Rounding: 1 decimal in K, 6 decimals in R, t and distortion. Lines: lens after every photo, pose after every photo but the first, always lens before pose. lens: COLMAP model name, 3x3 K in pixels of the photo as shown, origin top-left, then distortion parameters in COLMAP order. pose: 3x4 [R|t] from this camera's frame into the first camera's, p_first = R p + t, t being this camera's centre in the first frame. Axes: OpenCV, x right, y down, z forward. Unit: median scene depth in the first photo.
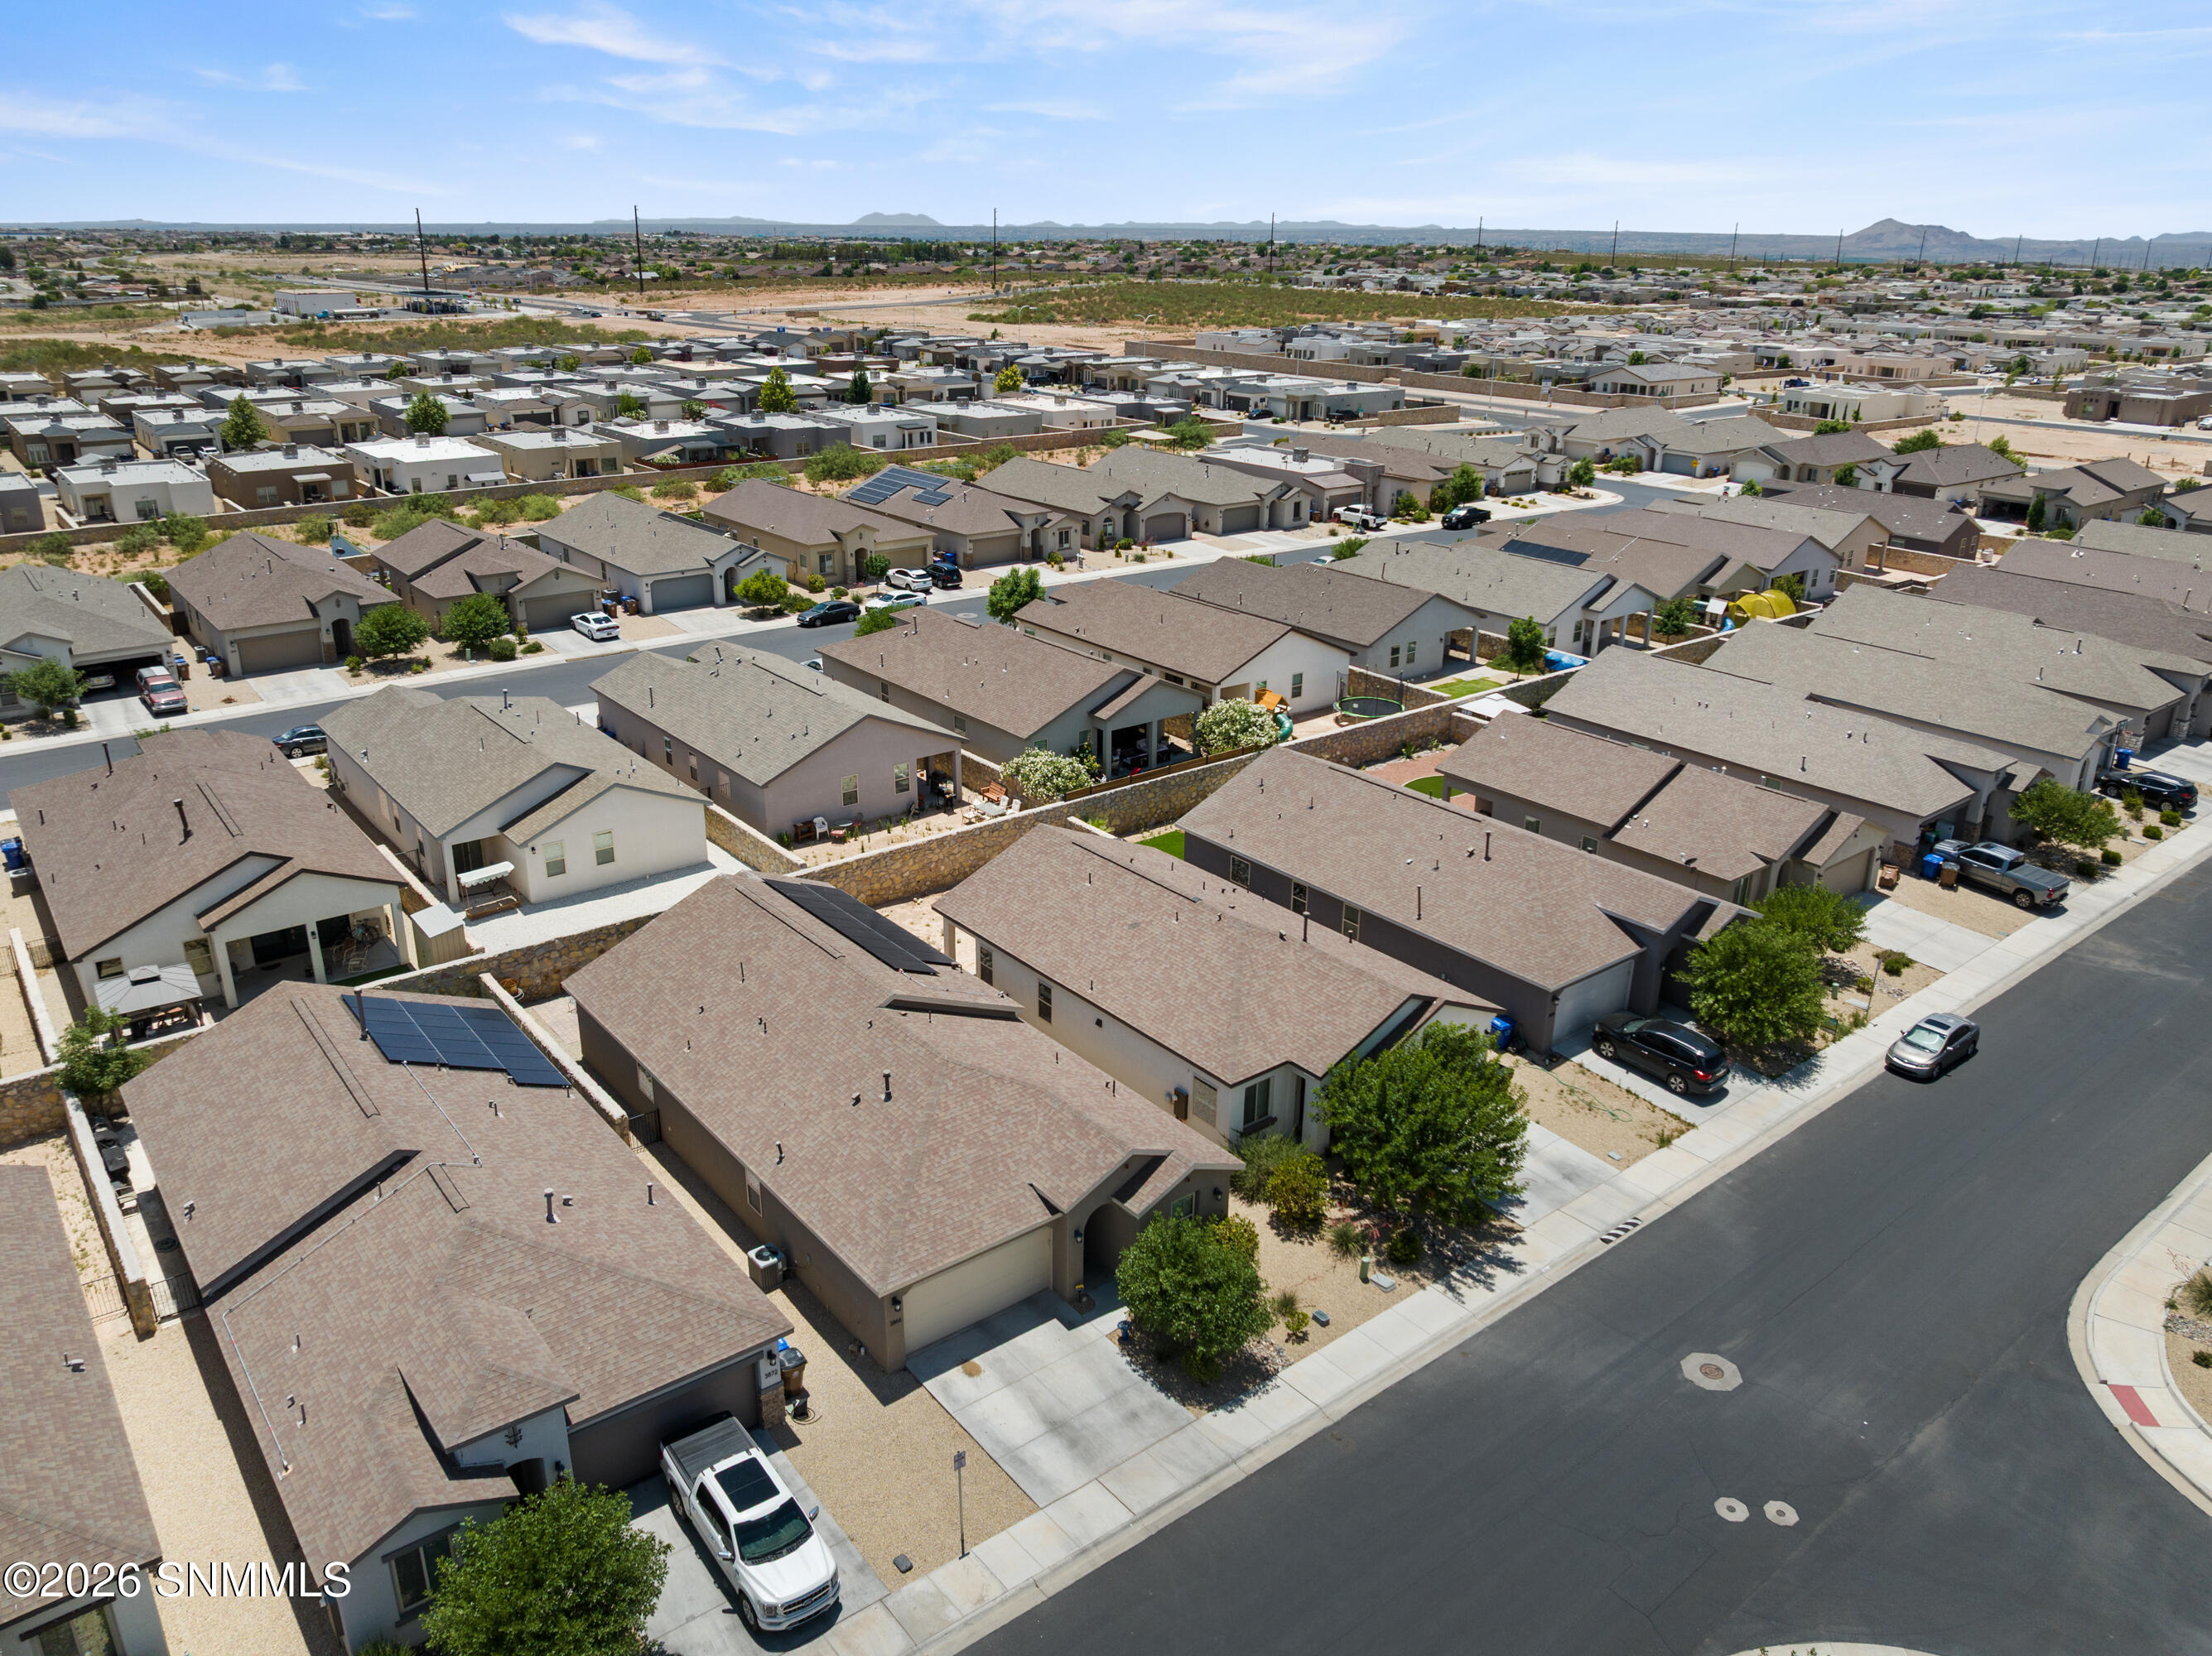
lens RADIAL K [[1584.3, 0, 1106.0], [0, 1584.3, 828.0], [0, 0, 1]] dist [0.001502, 0.000215]
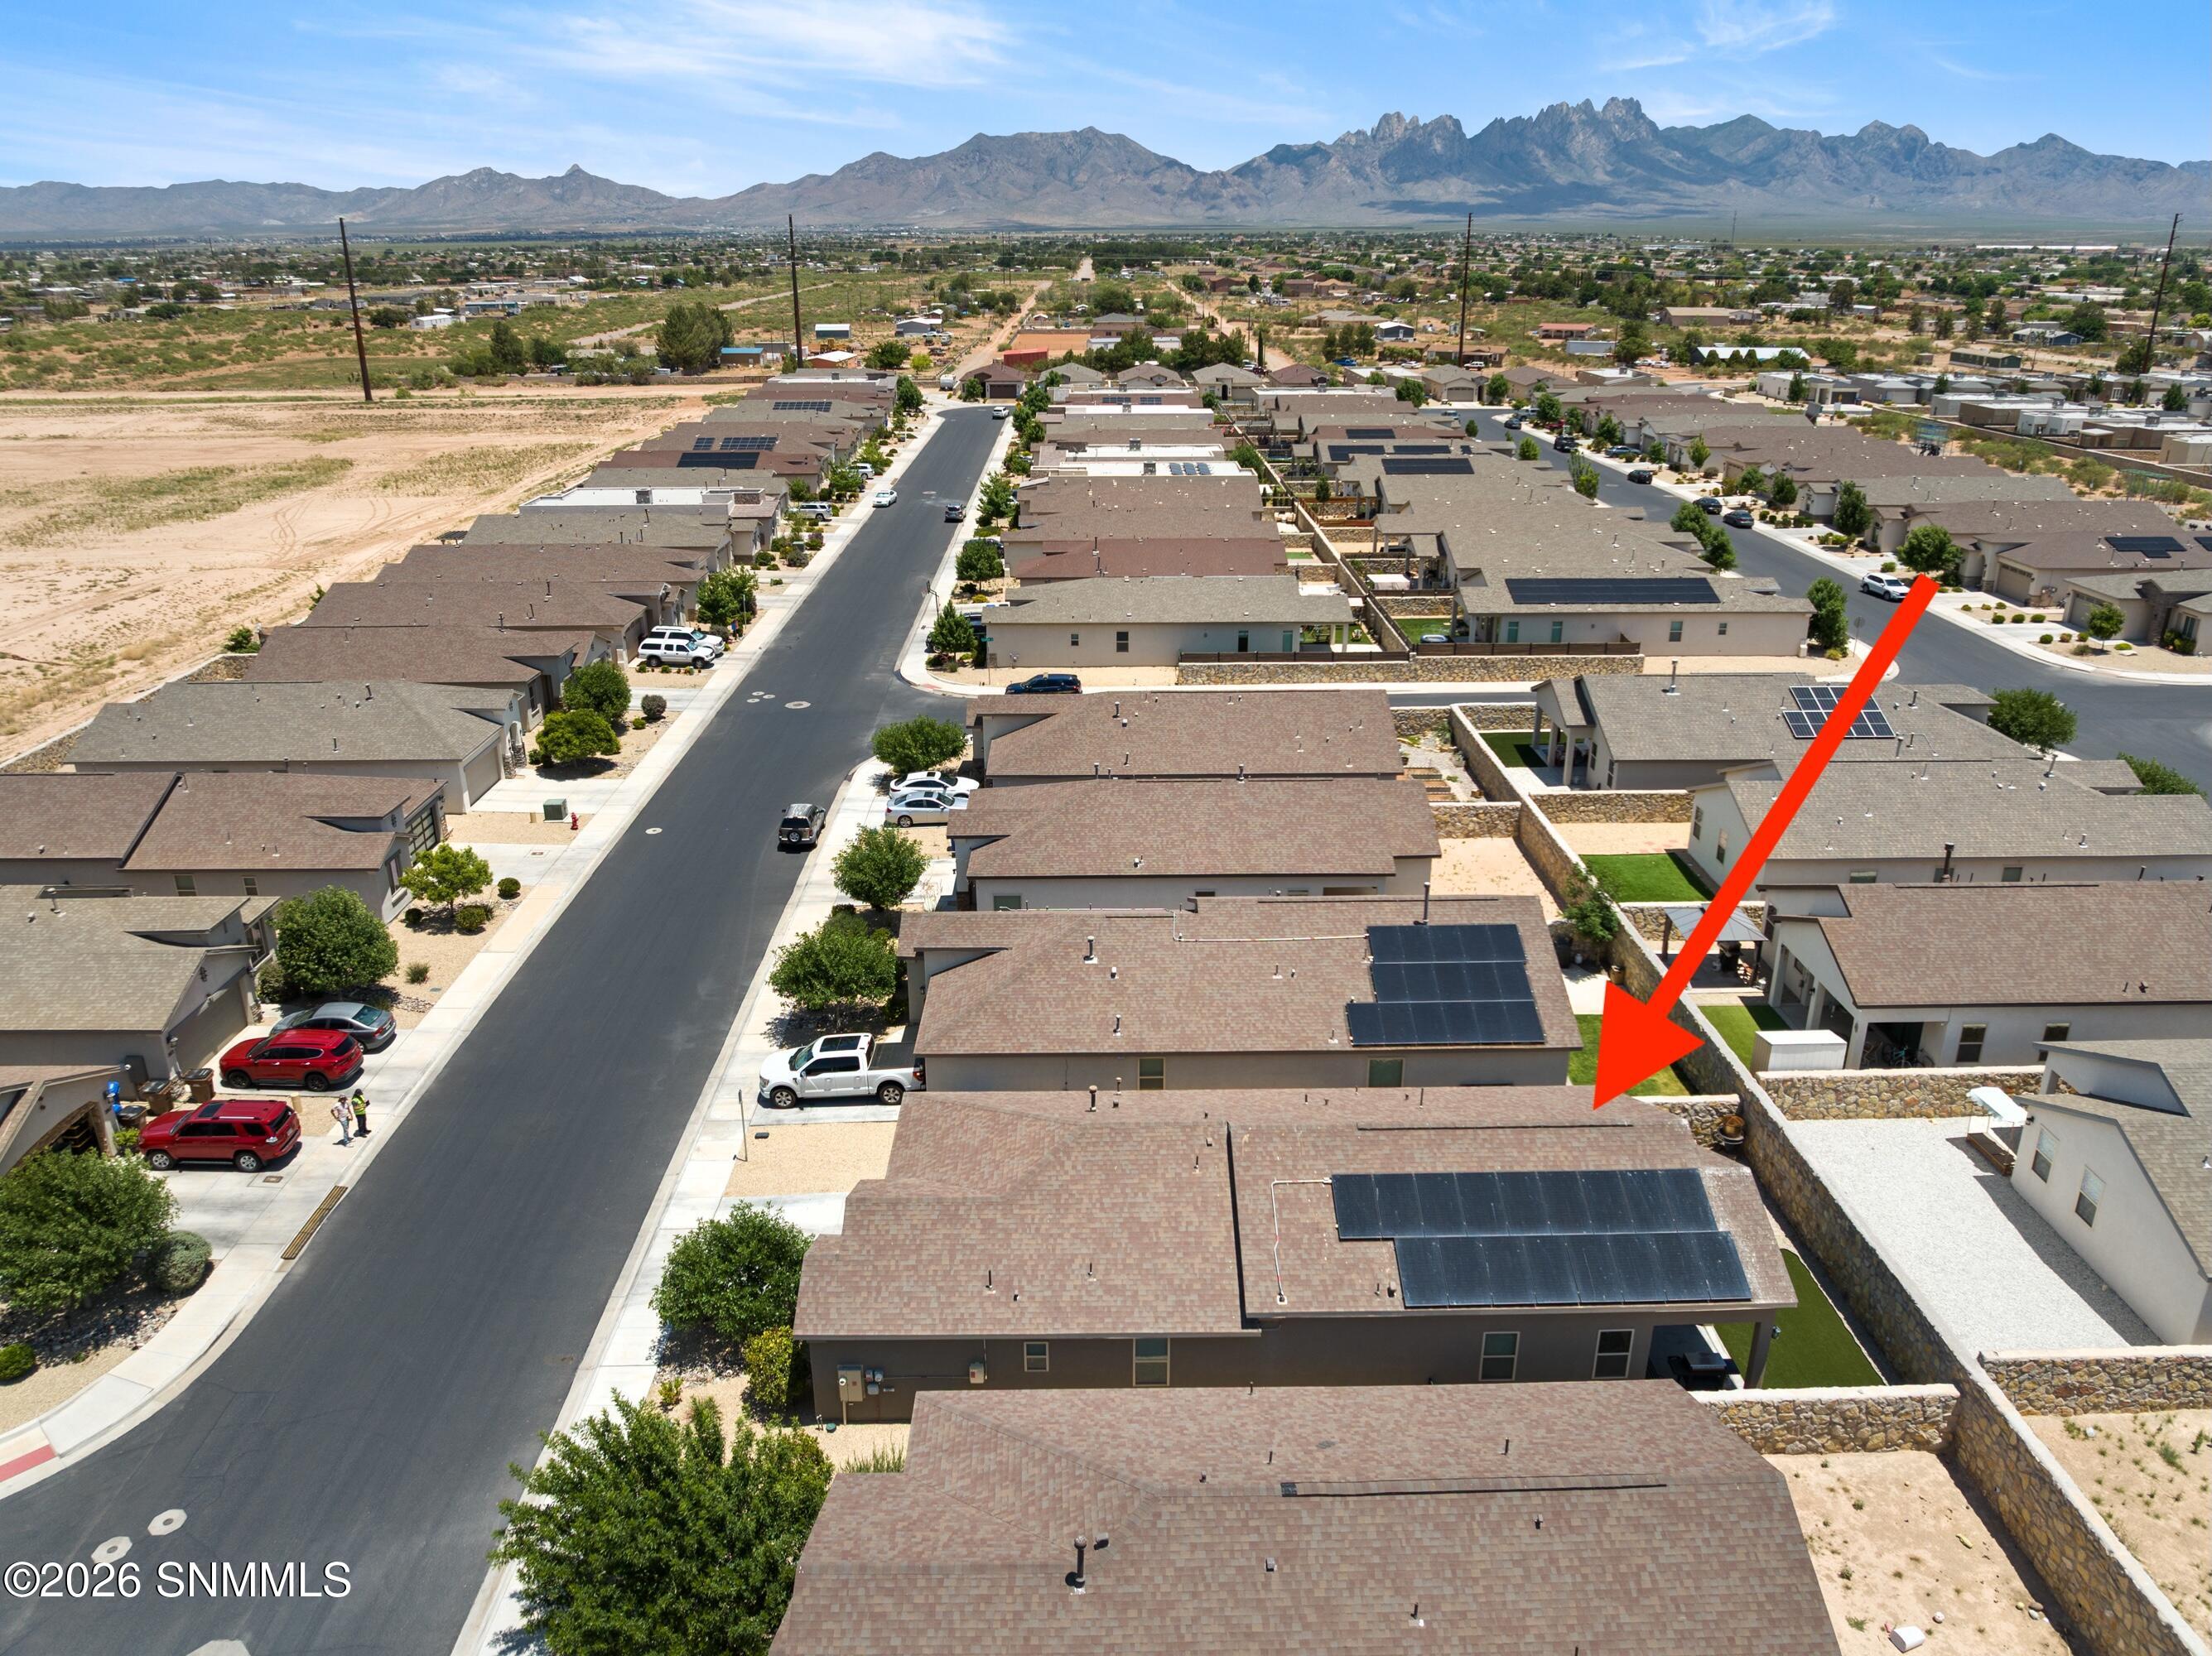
lens RADIAL K [[1555.4, 0, 1116.8], [0, 1555.4, 821.9], [0, 0, 1]] dist [-0.034369, 0.000759]
pose [[-0.609063, 0.271338, -0.745263, 0.570848], [-0.288219, 0.799696, 0.526702, -0.532038], [0.738899, 0.535594, -0.408861, 1.442721]]
